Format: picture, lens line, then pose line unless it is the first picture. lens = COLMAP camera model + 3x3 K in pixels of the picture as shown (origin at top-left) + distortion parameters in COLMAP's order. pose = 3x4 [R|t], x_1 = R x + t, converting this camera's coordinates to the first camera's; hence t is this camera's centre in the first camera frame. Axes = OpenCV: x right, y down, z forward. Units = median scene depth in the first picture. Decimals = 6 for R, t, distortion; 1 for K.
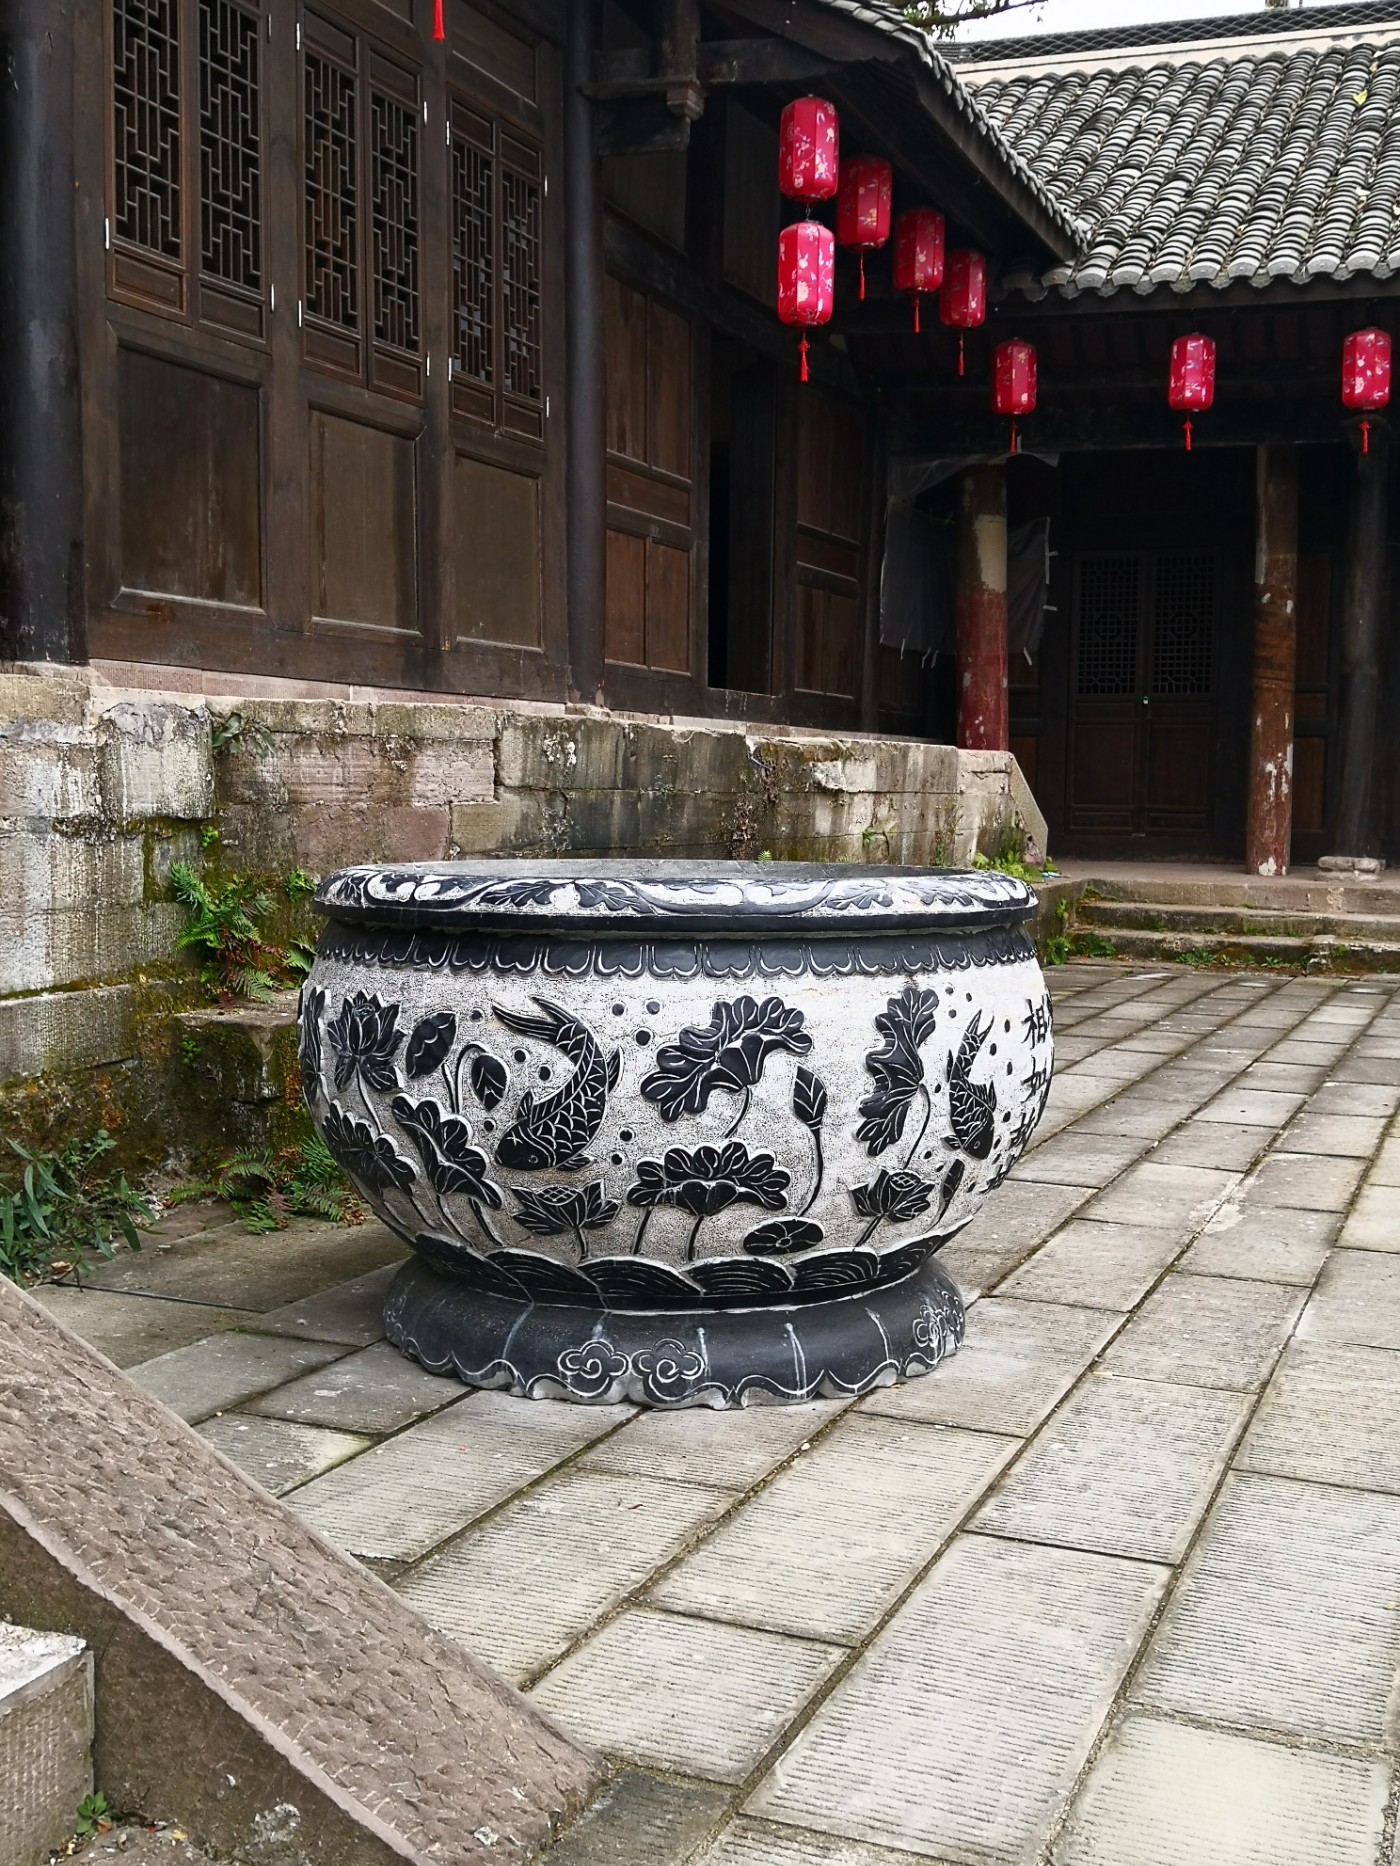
lens RADIAL K [[1991.6, 0, 704.6], [0, 1991.6, 931.1], [0, 0, 1]] dist [0.041985, 0.000000]
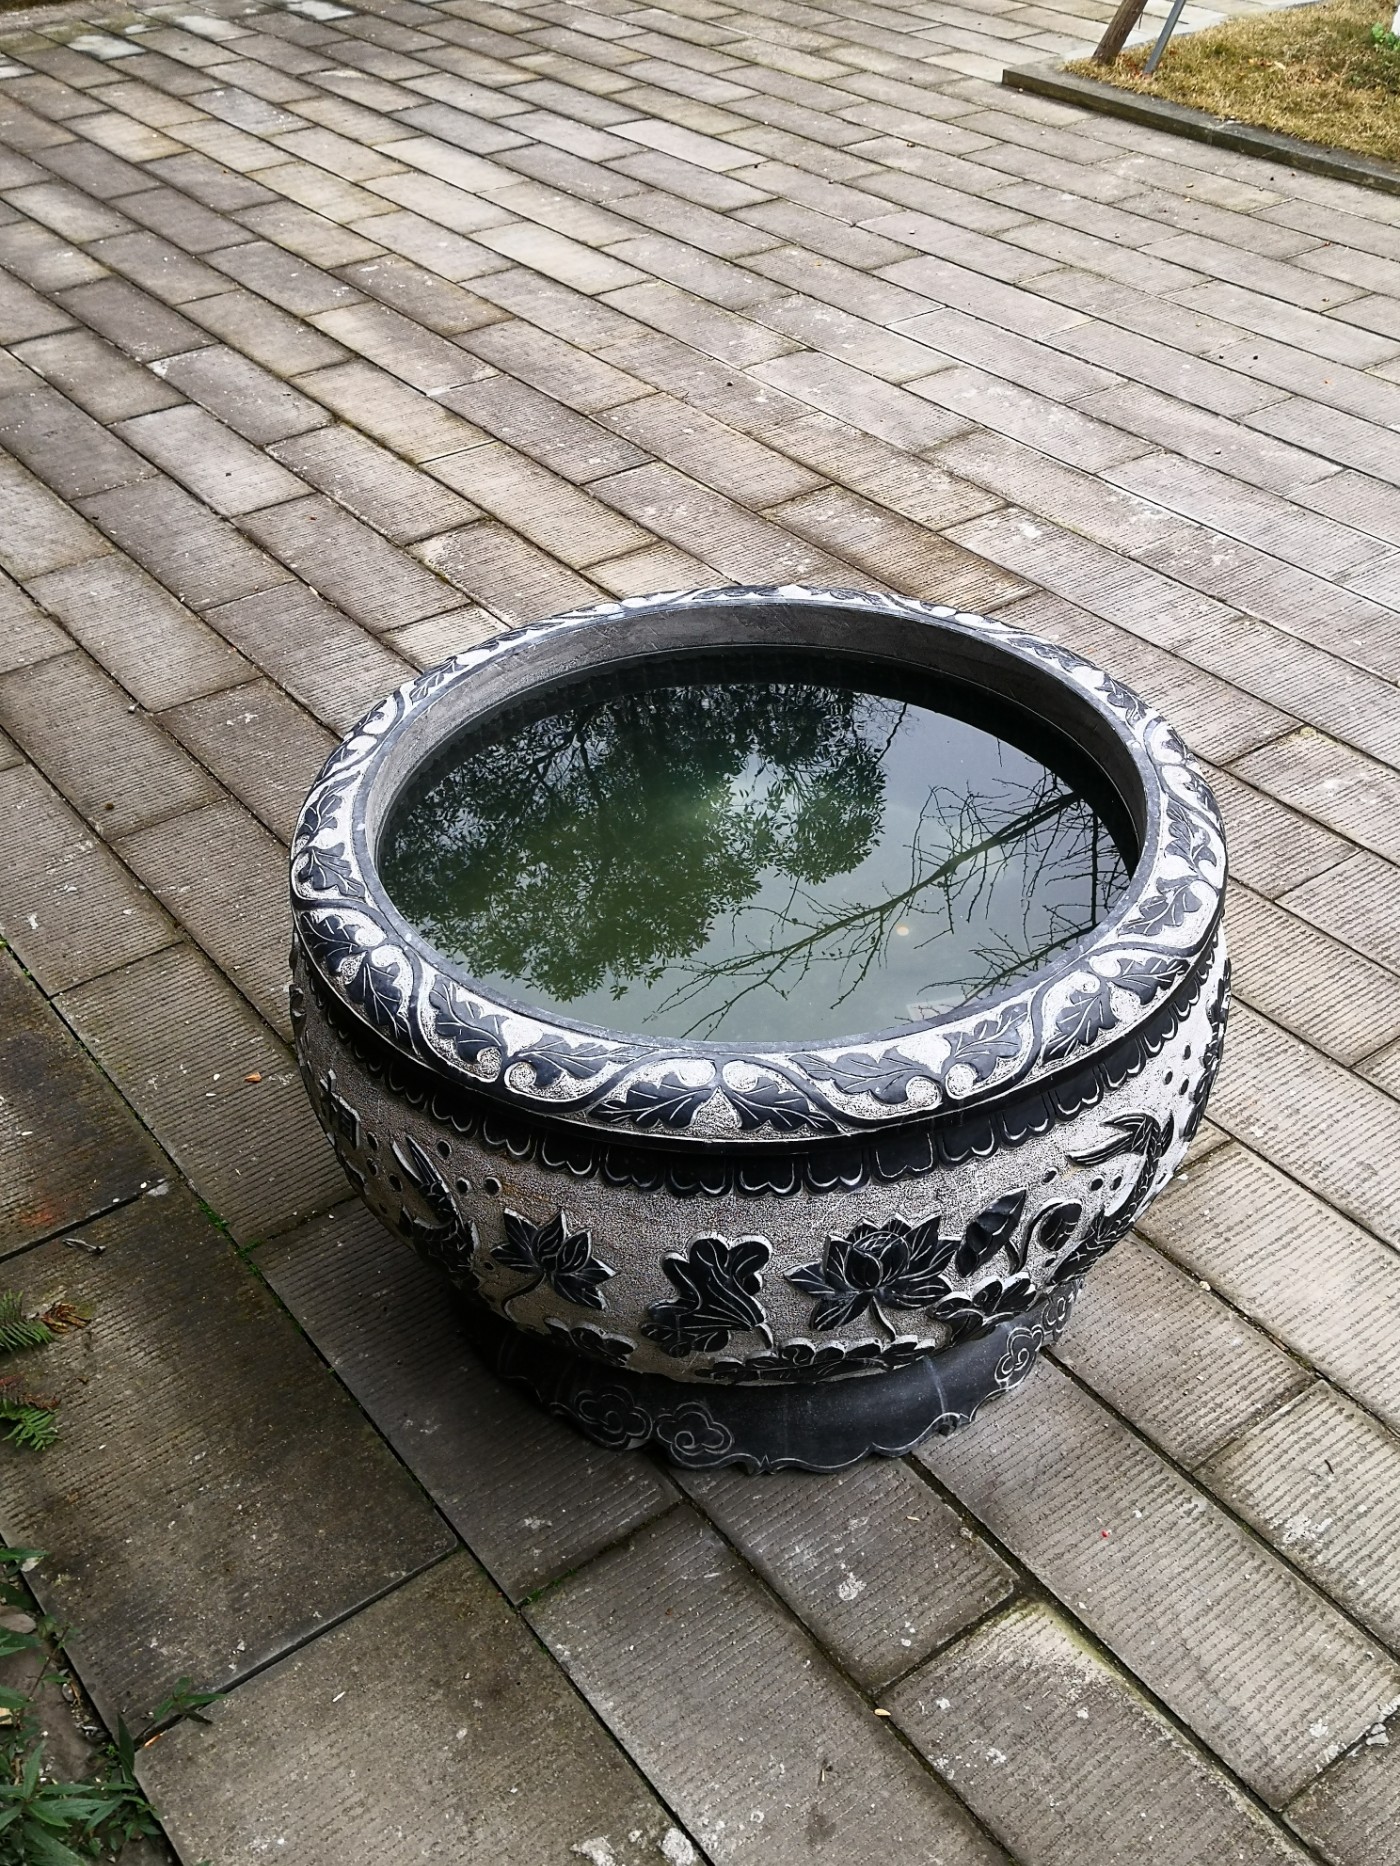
lens RADIAL K [[1991.6, 0, 702.1], [0, 1991.6, 936.7], [0, 0, 1]] dist [0.041985, 0.000000]
pose [[0.509358, -0.549756, 0.662059, -0.669089], [0.095552, 0.800713, 0.591378, -0.527475], [-0.855233, -0.237962, 0.460380, 0.774042]]
